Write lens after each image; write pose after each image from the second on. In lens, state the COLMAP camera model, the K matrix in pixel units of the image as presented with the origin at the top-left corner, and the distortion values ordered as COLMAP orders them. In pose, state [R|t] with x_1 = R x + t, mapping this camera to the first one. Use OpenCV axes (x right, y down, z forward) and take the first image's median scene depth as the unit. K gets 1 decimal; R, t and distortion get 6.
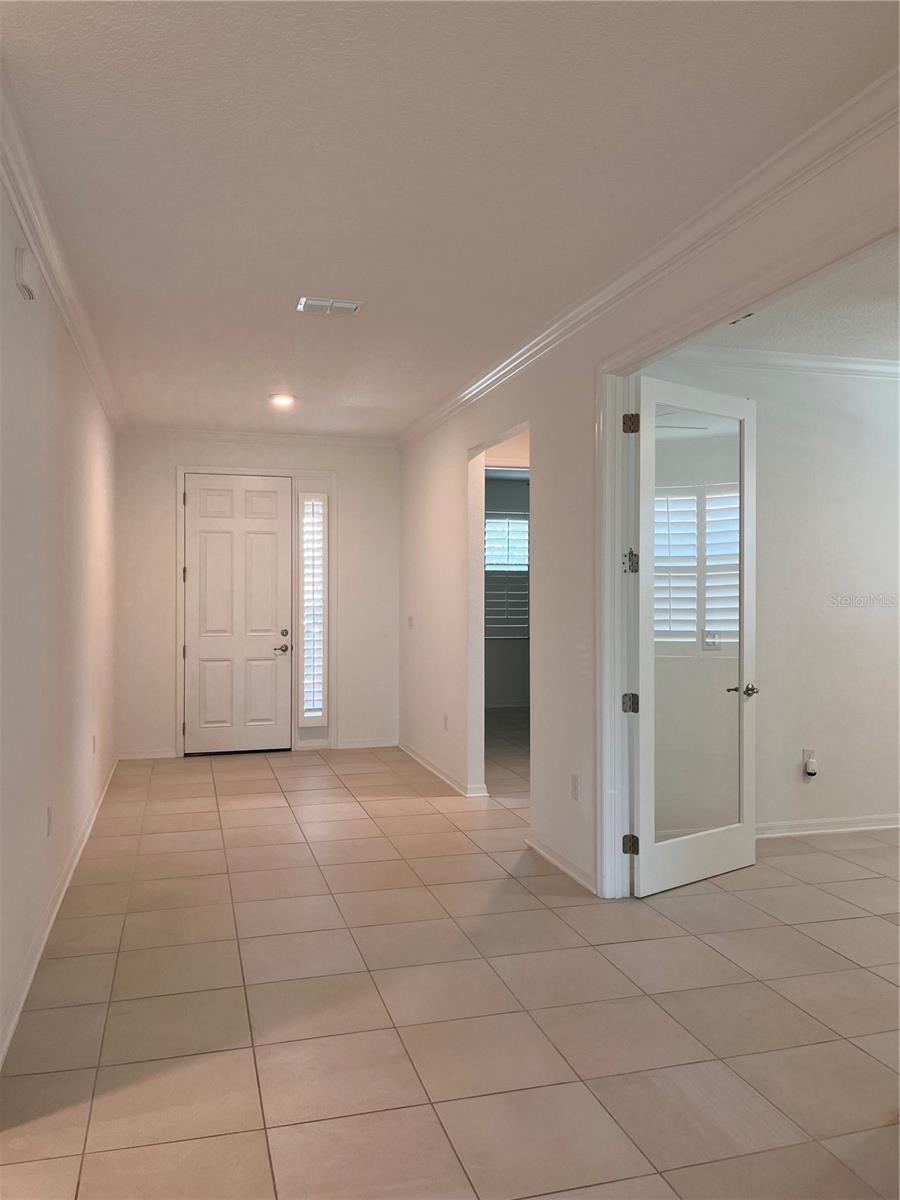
lens RADIAL K [[910.6, 0, 438.1], [0, 910.6, 591.5], [0, 0, 1]] dist [0.072470, -0.089451]
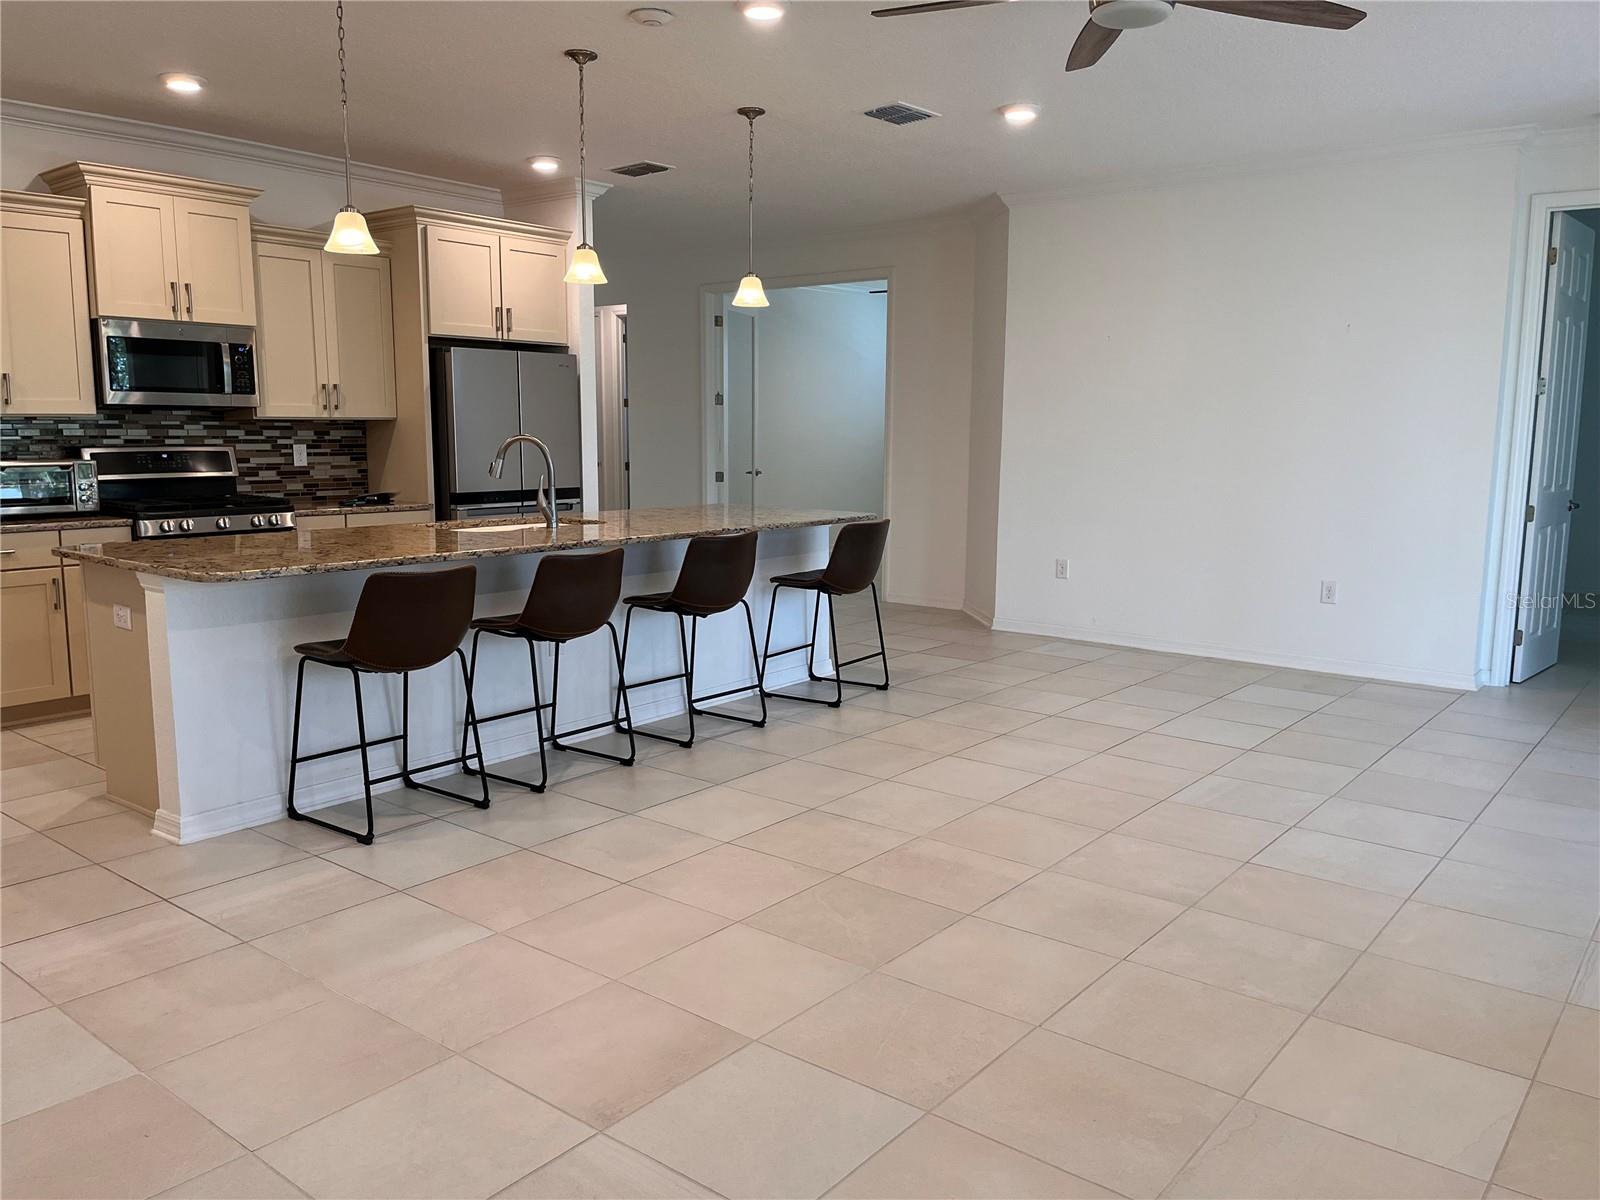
lens RADIAL K [[1214.2, 0, 792.2], [0, 1214.2, 599.5], [0, 0, 1]] dist [0.072470, -0.089451]
pose [[0.813651, -0.078237, 0.576065, -0.640865], [-0.005751, 0.989771, 0.142547, 0.009708], [-0.581325, -0.119296, 0.804879, -0.627573]]
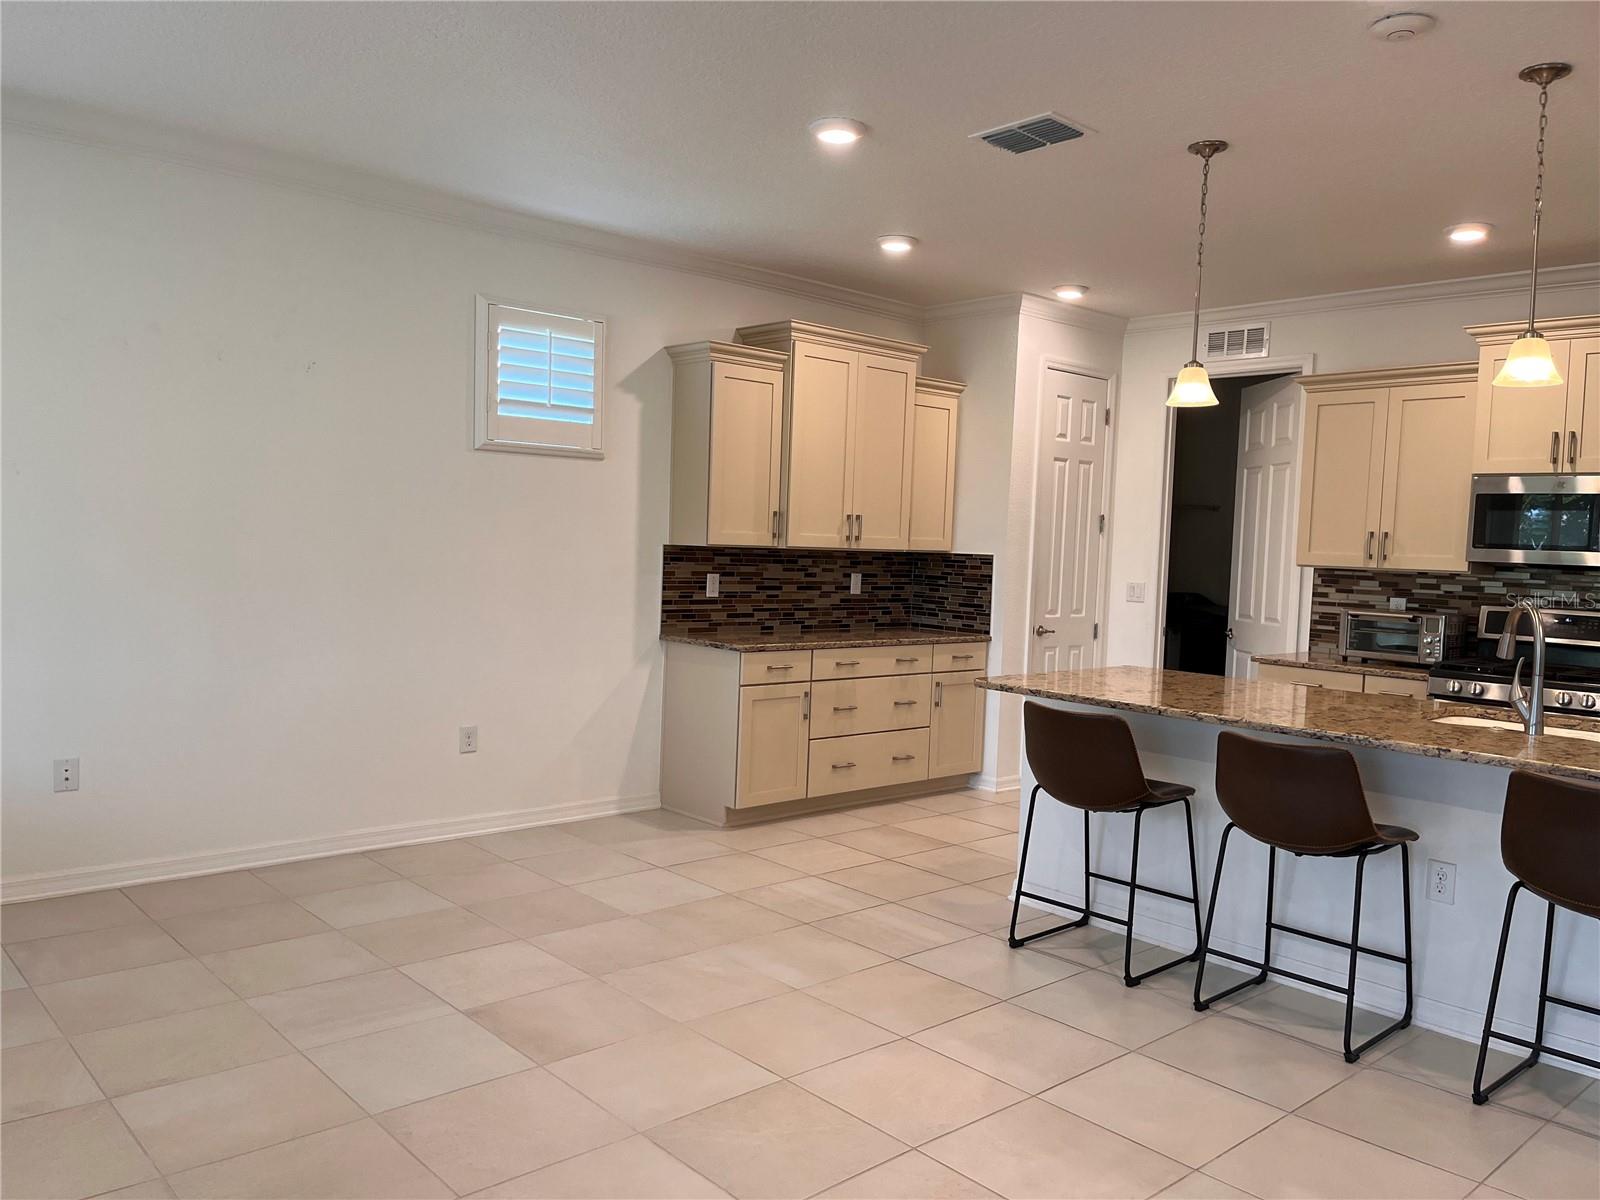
lens RADIAL K [[1214.2, 0, 796.5], [0, 1214.2, 611.5], [0, 0, 1]] dist [0.072470, -0.089451]
pose [[0.447899, 0.070197, -0.891324, -0.031532], [-0.038162, 0.997506, 0.059383, 0.002565], [0.893269, 0.007417, 0.449461, -0.457106]]
